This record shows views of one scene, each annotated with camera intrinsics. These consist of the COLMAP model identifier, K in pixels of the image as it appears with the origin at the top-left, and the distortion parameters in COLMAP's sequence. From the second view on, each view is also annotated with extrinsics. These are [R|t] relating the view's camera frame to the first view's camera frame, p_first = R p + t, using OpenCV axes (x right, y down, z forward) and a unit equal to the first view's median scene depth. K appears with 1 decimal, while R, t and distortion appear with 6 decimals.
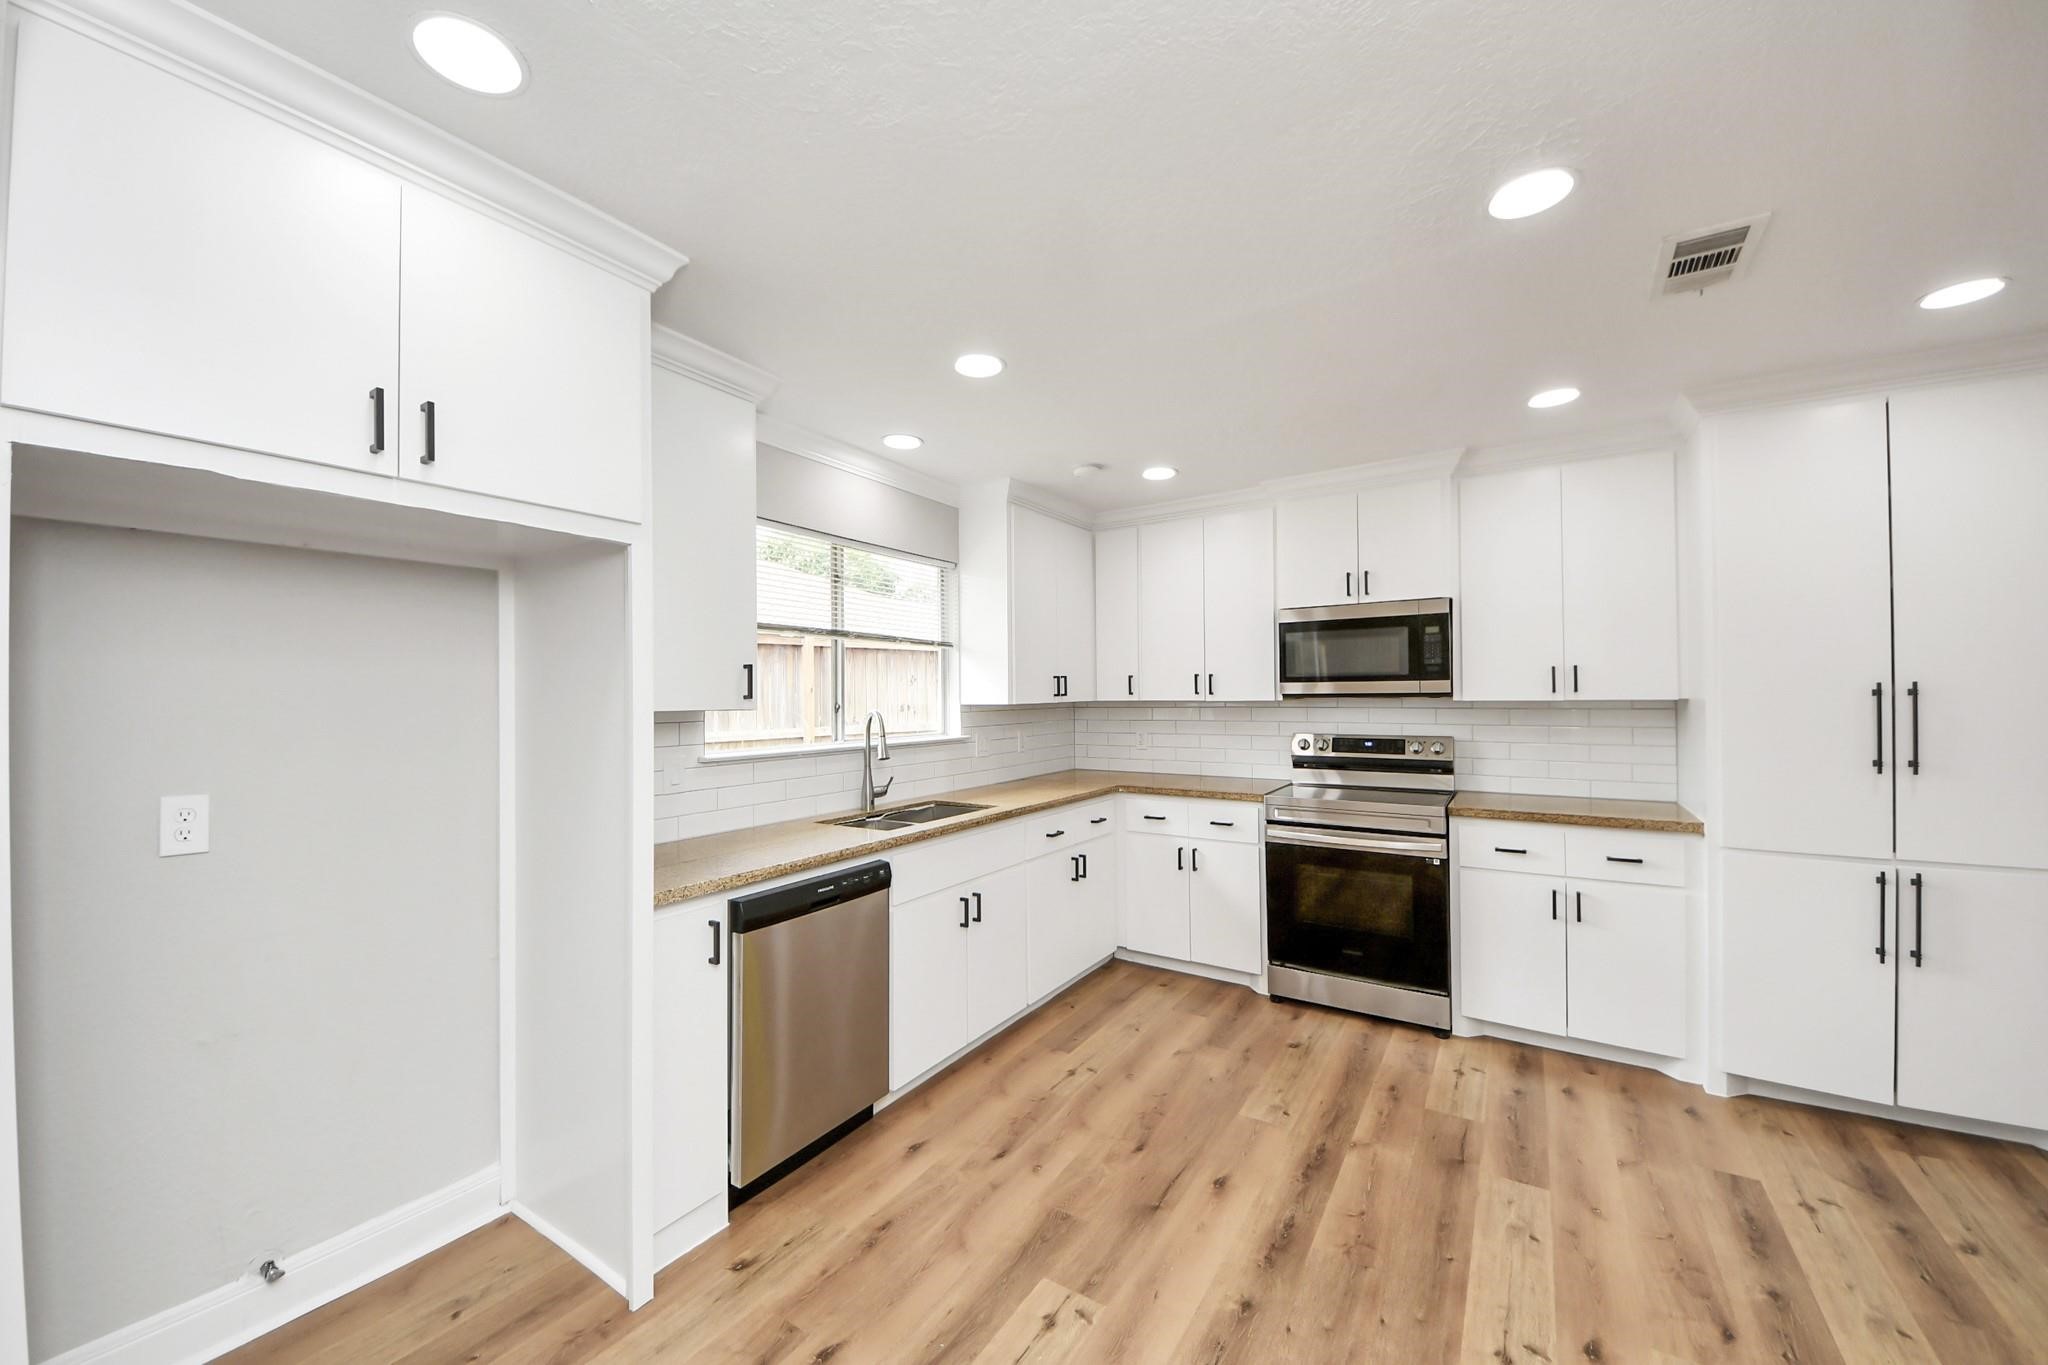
lens RADIAL K [[775.9, 0, 1058.0], [0, 775.9, 686.1], [0, 0, 1]] dist [0.026109, -0.023823]
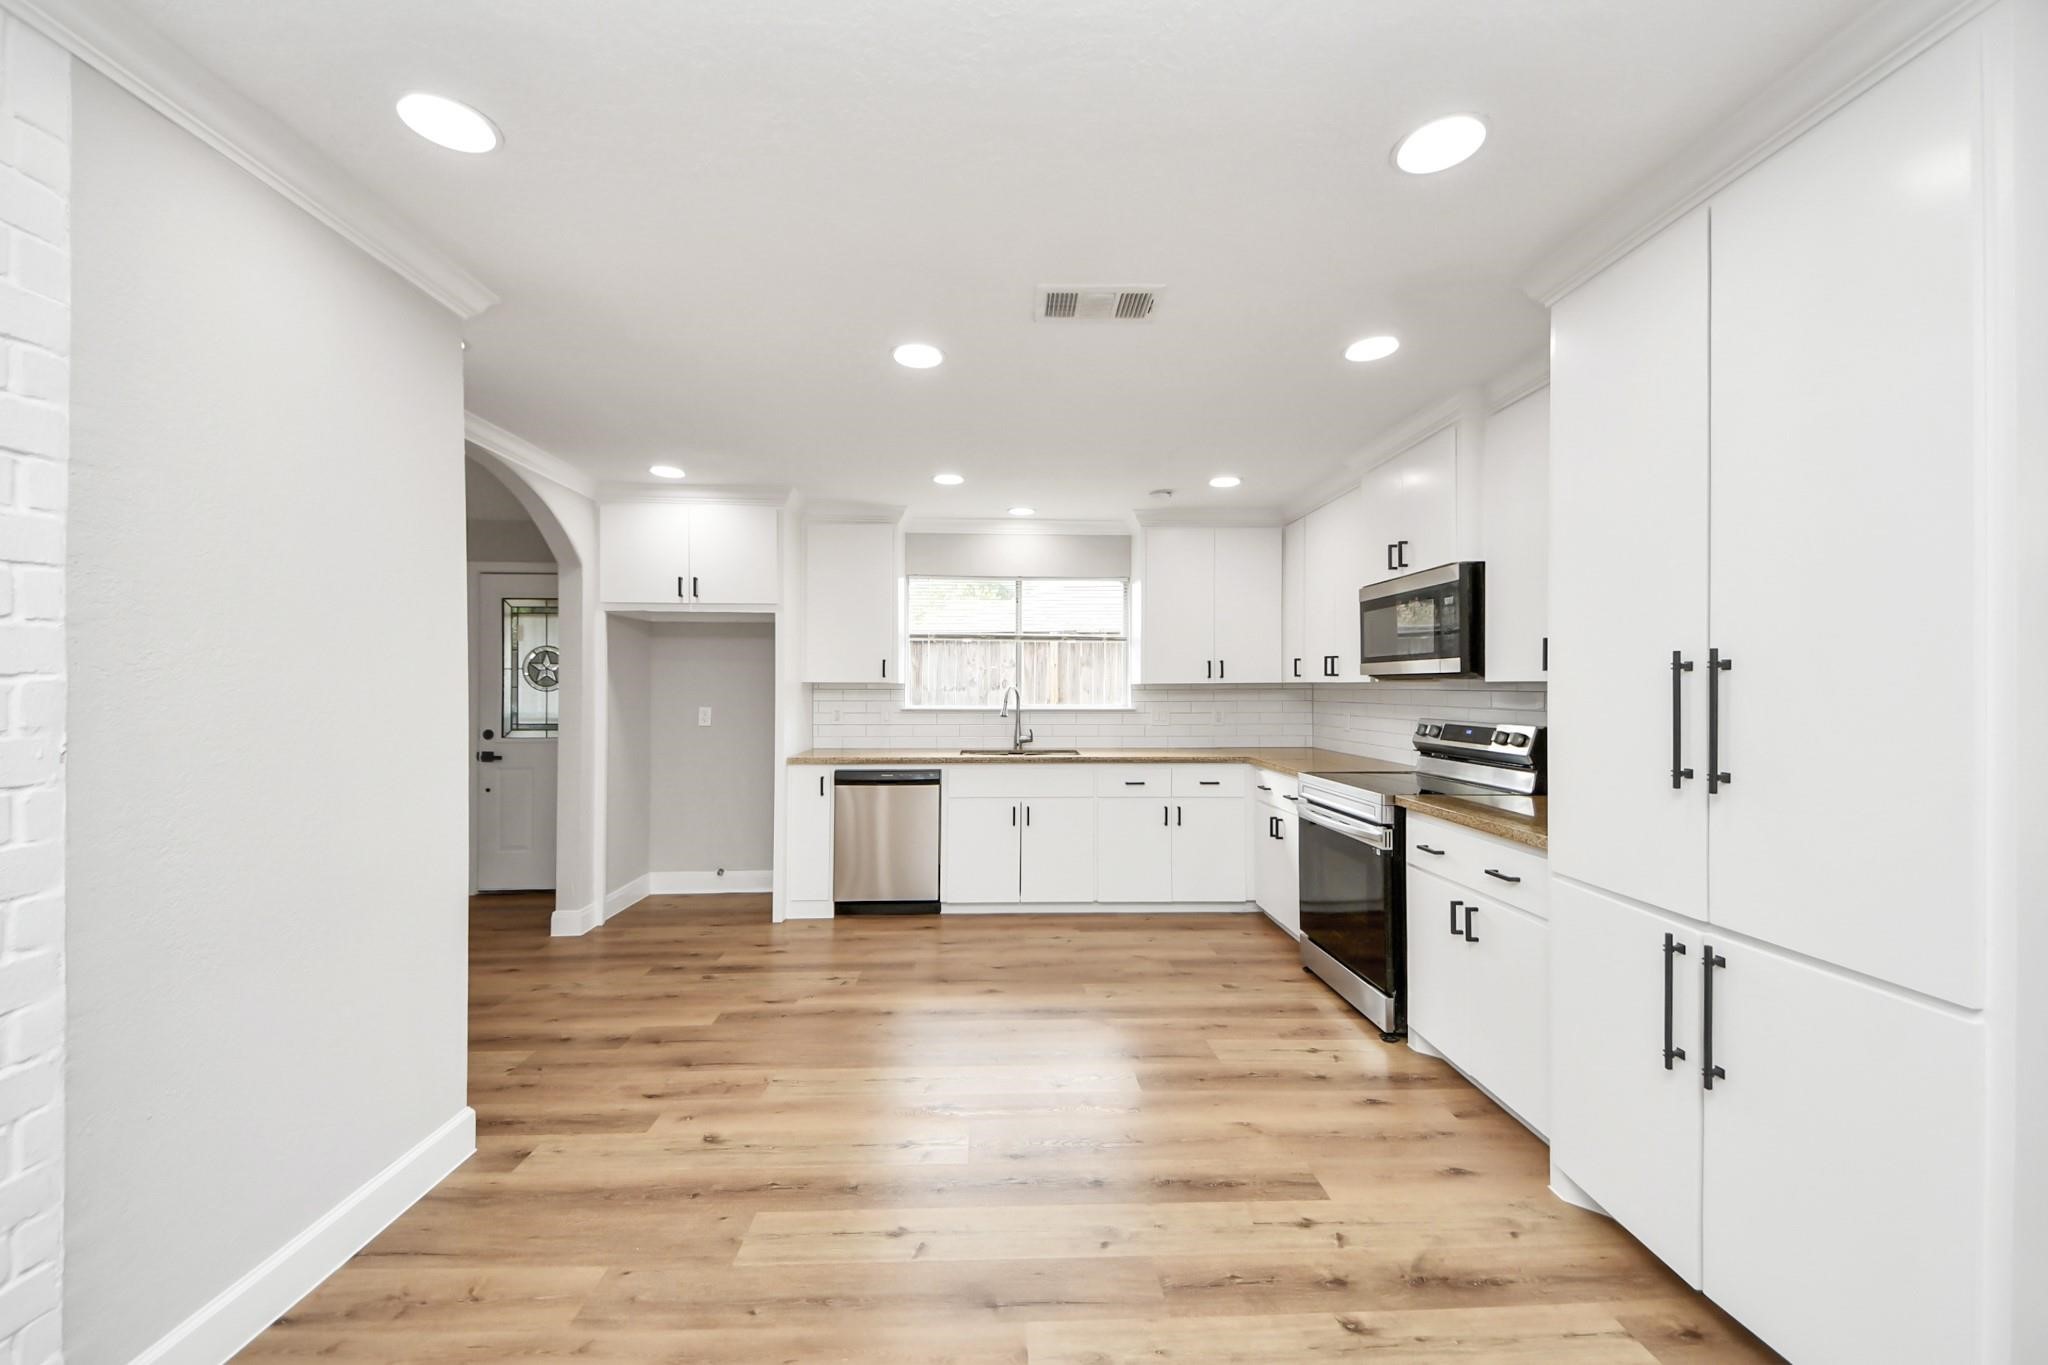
lens RADIAL K [[705.8, 0, 1014.1], [0, 705.8, 685.3], [0, 0, 1]] dist [0.030723, -0.024995]
pose [[0.613414, 0.007808, -0.789723, 0.931927], [0.001000, 0.999943, 0.010663, 0.016291], [0.789761, -0.007331, 0.613371, 0.133230]]
